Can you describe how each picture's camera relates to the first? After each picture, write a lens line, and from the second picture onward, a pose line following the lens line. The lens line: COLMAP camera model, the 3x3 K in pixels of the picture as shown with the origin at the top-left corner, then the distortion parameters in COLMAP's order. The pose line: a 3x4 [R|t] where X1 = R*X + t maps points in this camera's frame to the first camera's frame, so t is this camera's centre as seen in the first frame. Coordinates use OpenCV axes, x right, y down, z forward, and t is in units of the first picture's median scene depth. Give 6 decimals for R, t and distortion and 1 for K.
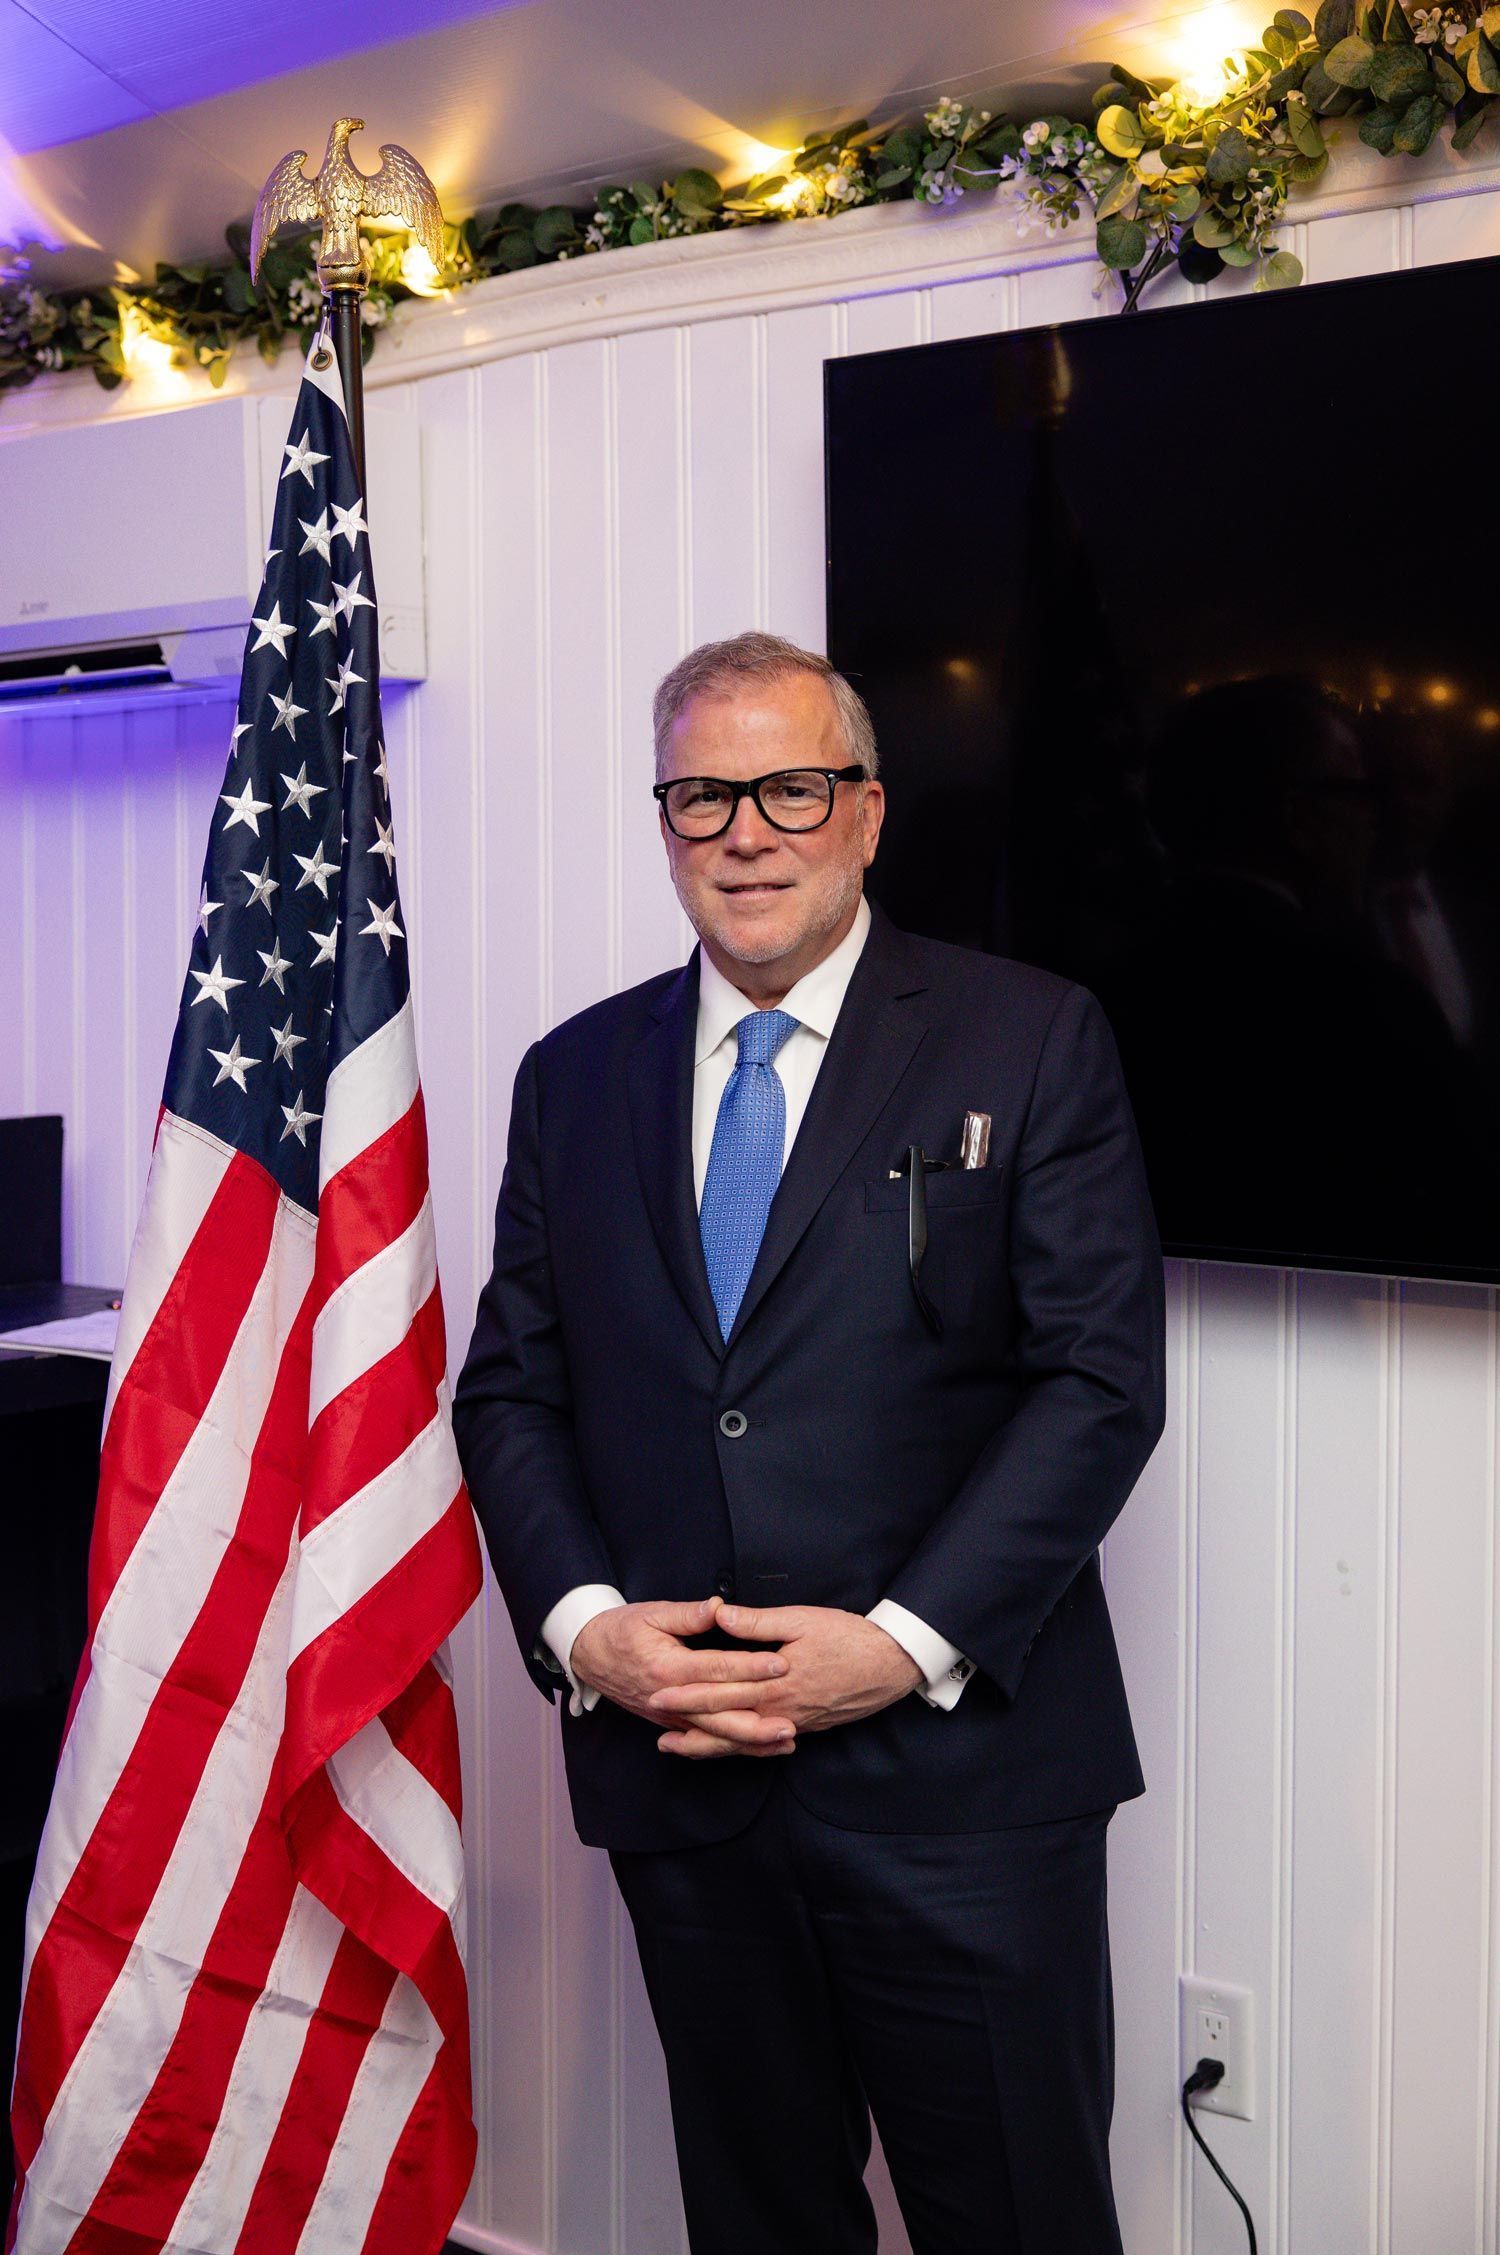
lens RADIAL K [[2954.4, 0, 694.2], [0, 2954.4, 1074.8], [0, 0, 1]] dist [0.035154, 0.000000]
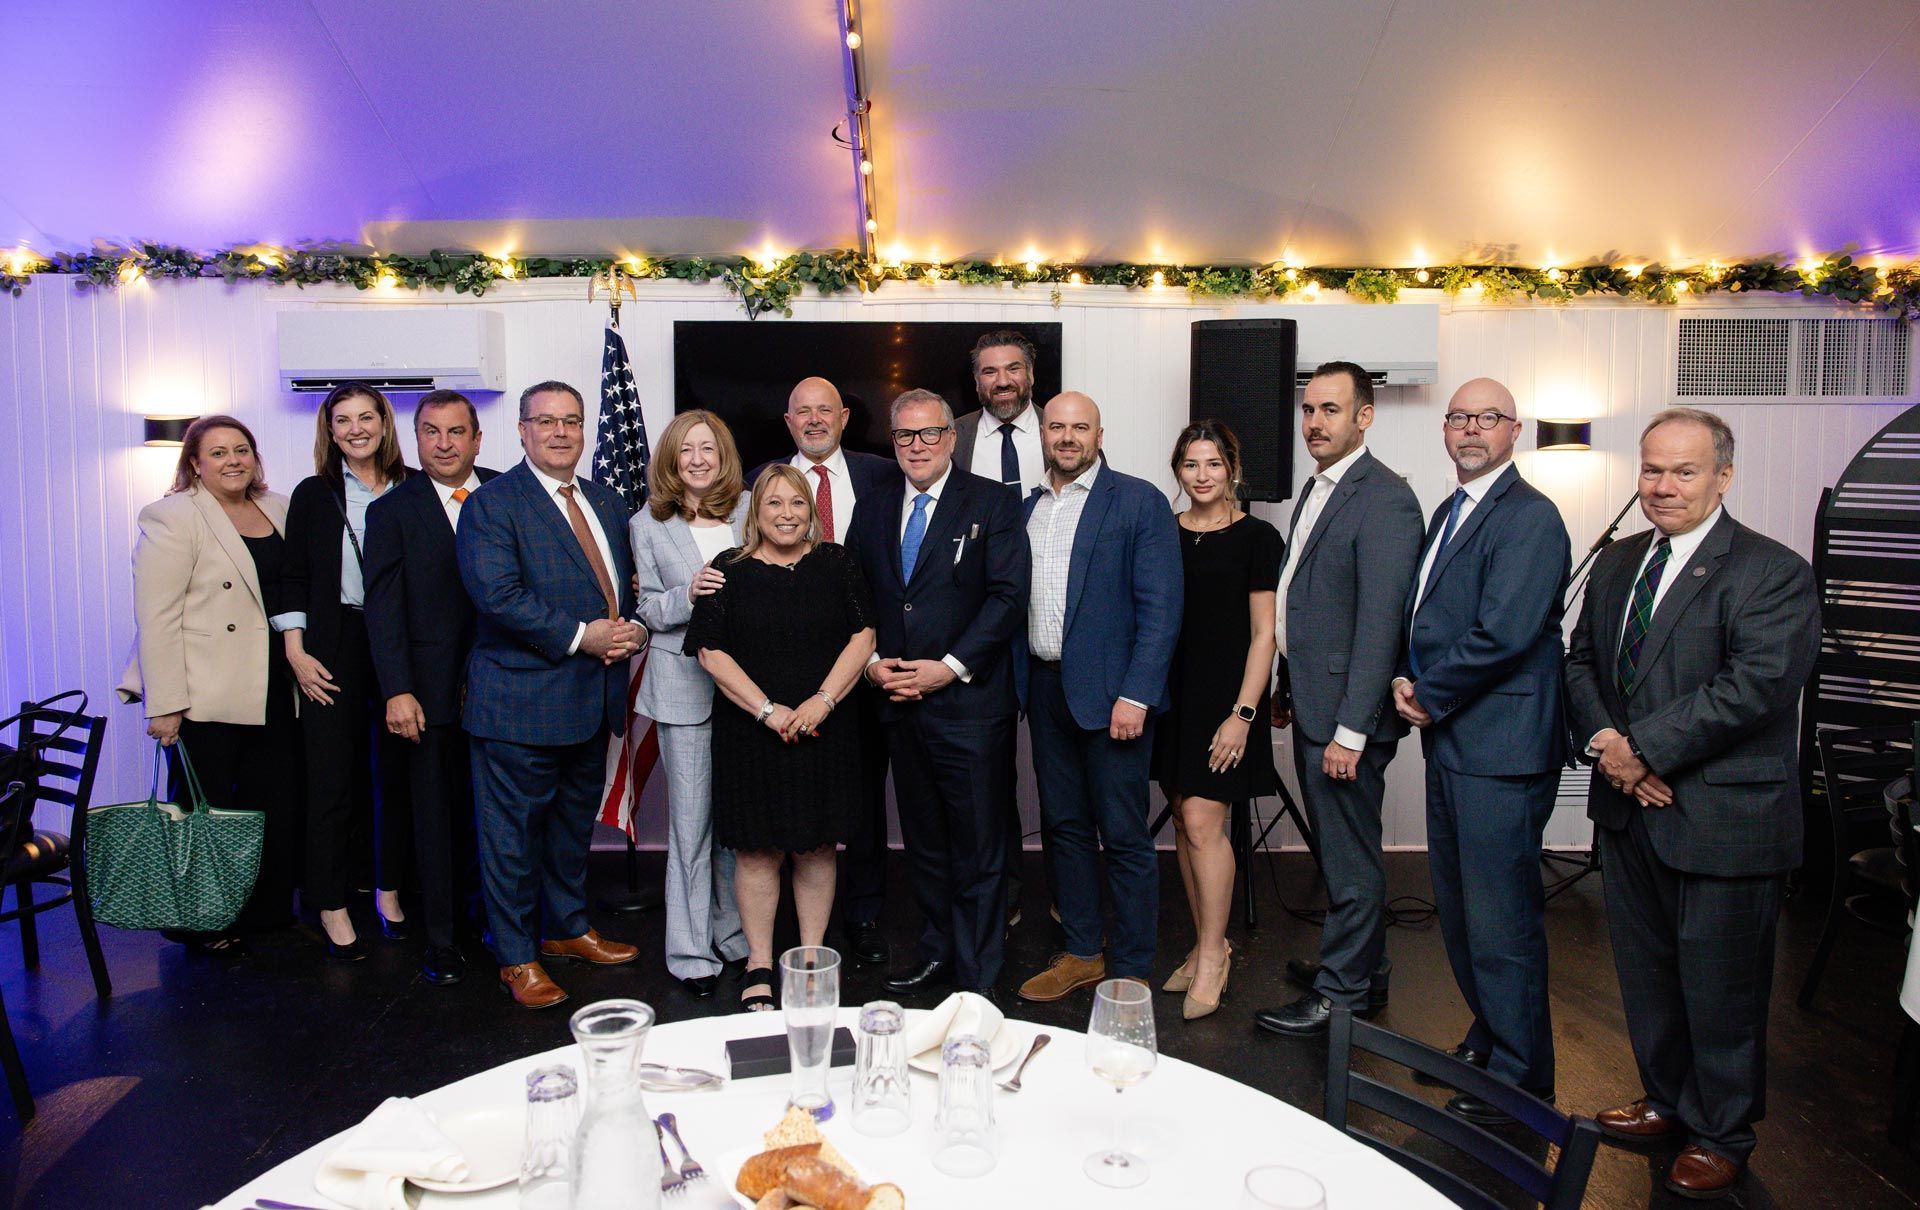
lens RADIAL K [[1467.3, 0, 946.2], [0, 1467.3, 593.2], [0, 0, 1]] dist [-0.003275, 0.008797]
pose [[0.765048, -0.041404, 0.642641, -0.529594], [0.028999, 0.999134, 0.029848, 0.039611], [-0.643321, -0.004199, 0.765585, -0.402279]]
